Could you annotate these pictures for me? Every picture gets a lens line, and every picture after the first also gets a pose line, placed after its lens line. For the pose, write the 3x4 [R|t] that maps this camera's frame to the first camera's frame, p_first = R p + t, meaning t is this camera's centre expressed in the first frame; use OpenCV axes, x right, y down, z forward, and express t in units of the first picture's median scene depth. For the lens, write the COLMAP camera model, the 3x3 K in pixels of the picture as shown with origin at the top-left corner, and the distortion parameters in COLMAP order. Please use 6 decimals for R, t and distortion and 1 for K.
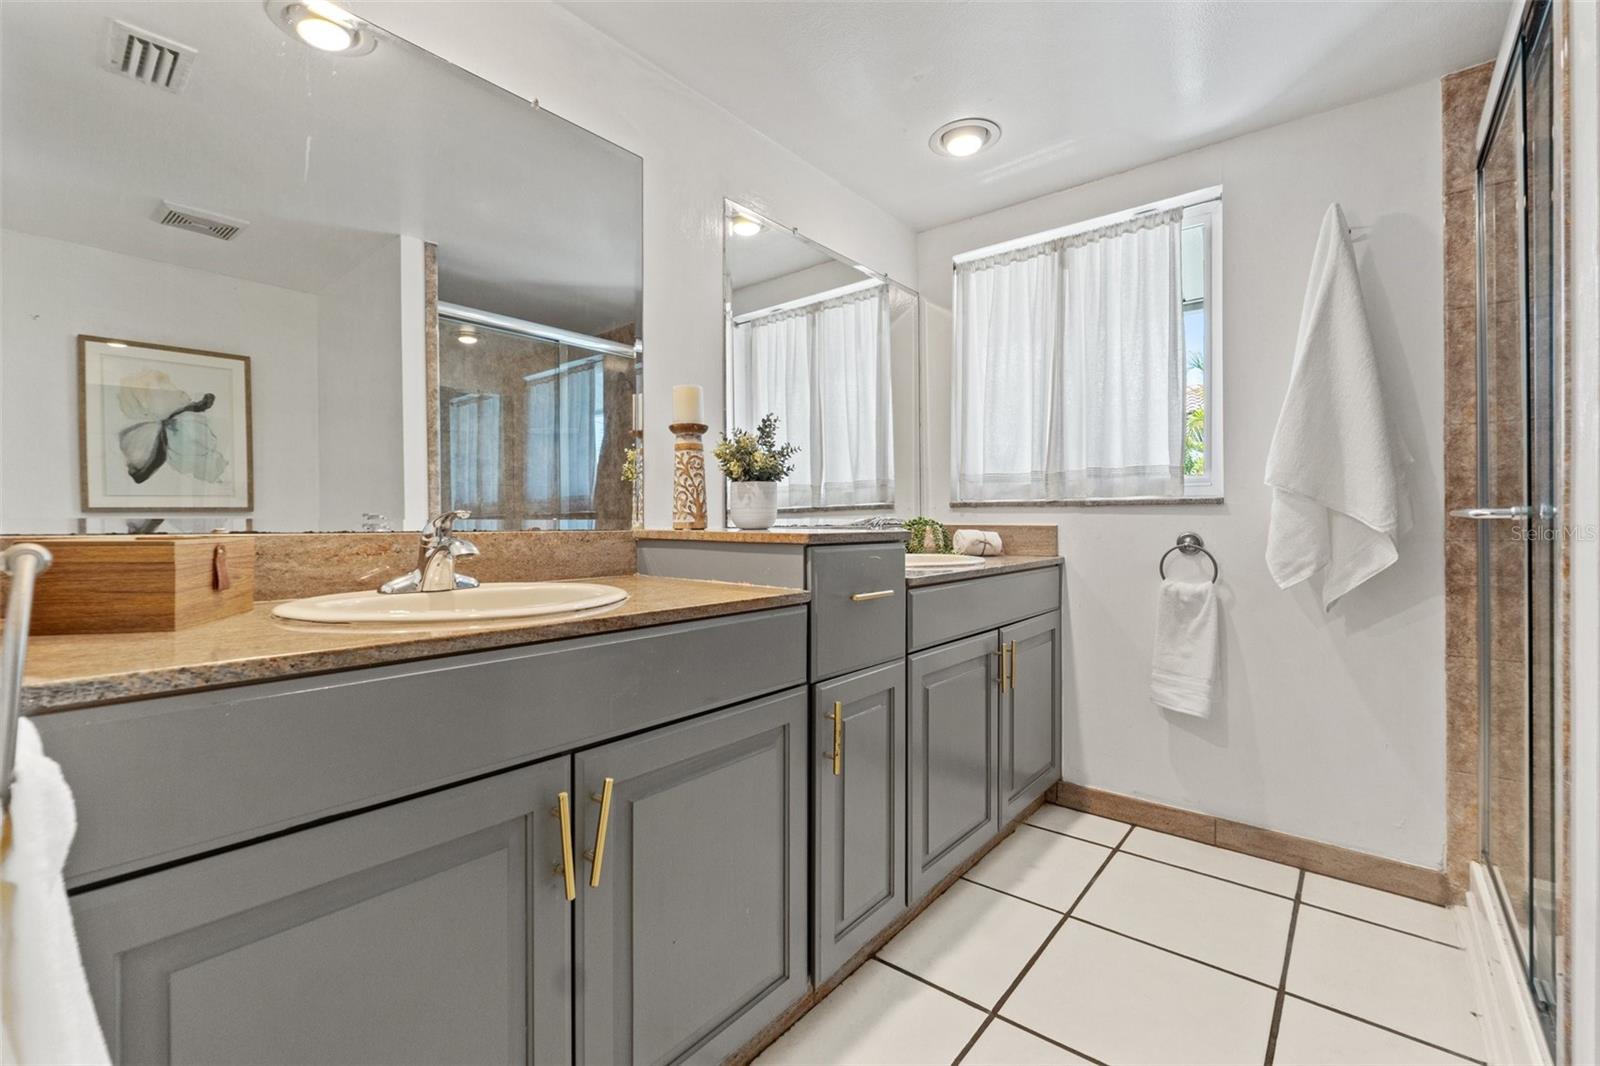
lens RADIAL K [[680.2, 0, 799.2], [0, 680.2, 526.2], [0, 0, 1]] dist [-0.007651, -0.000467]
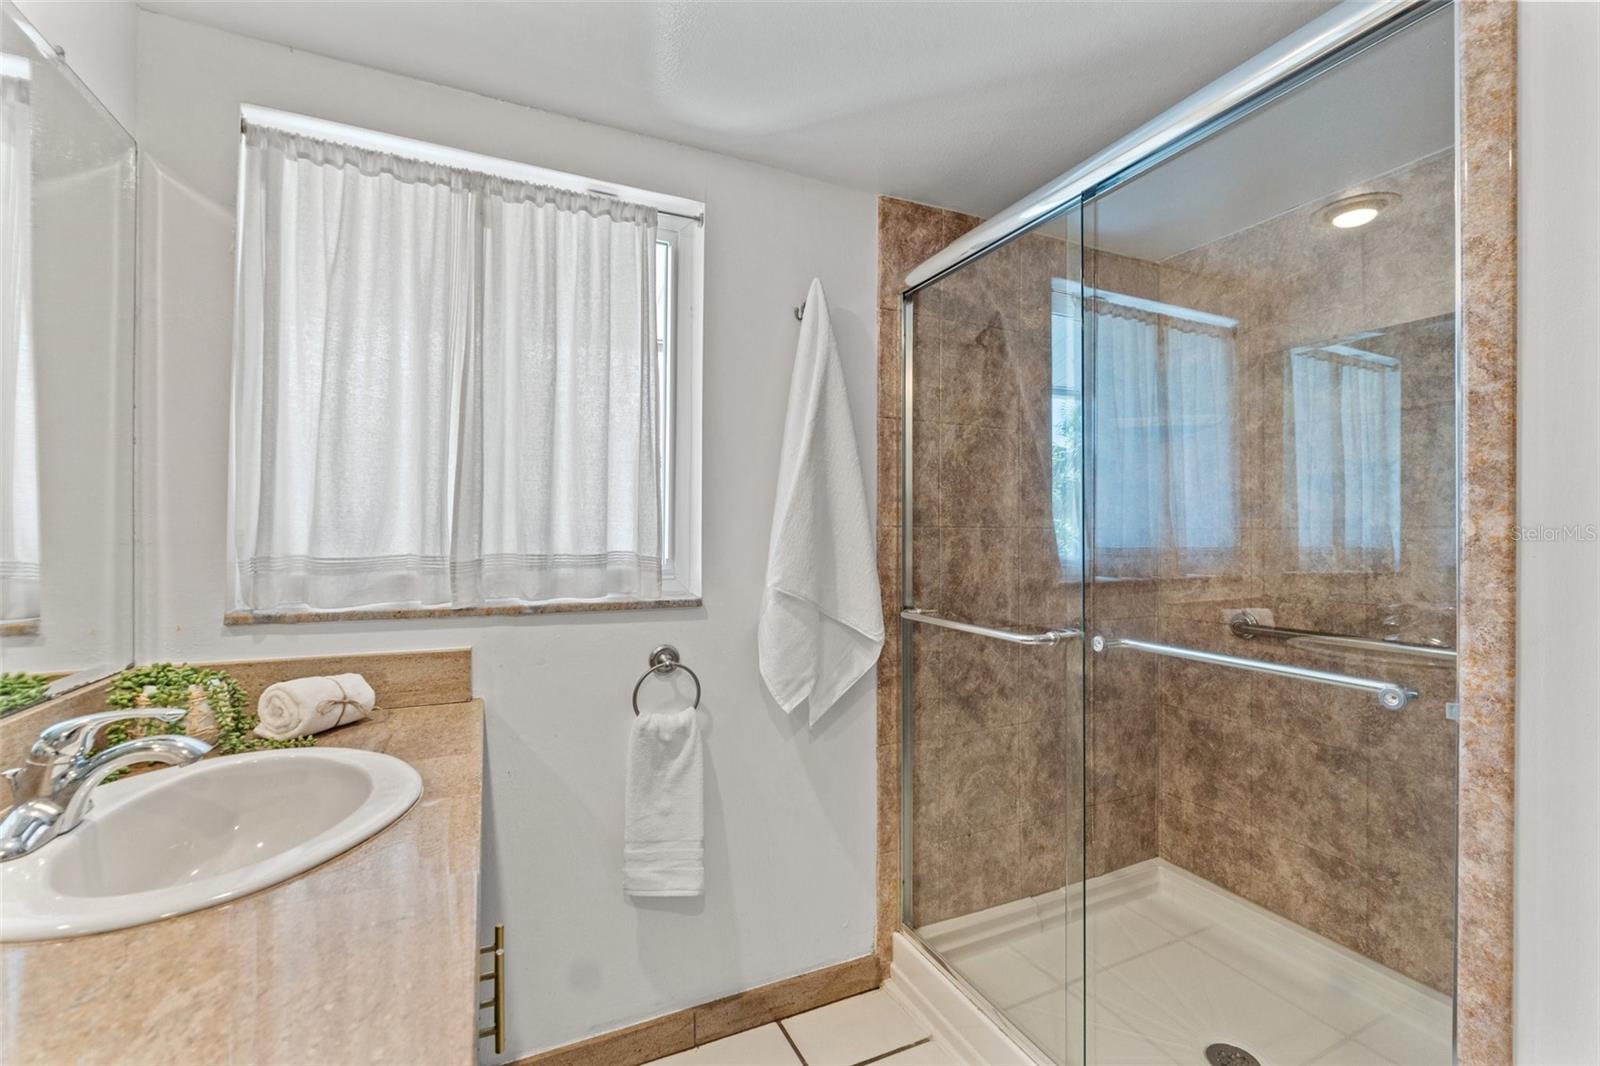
lens RADIAL K [[680.2, 0, 799.2], [0, 680.2, 526.2], [0, 0, 1]] dist [-0.007651, -0.000467]
pose [[0.427090, 0.010893, 0.904144, -0.042613], [0.002336, 0.999911, -0.013151, -0.112637], [-0.904206, 0.007728, 0.427026, 0.547326]]
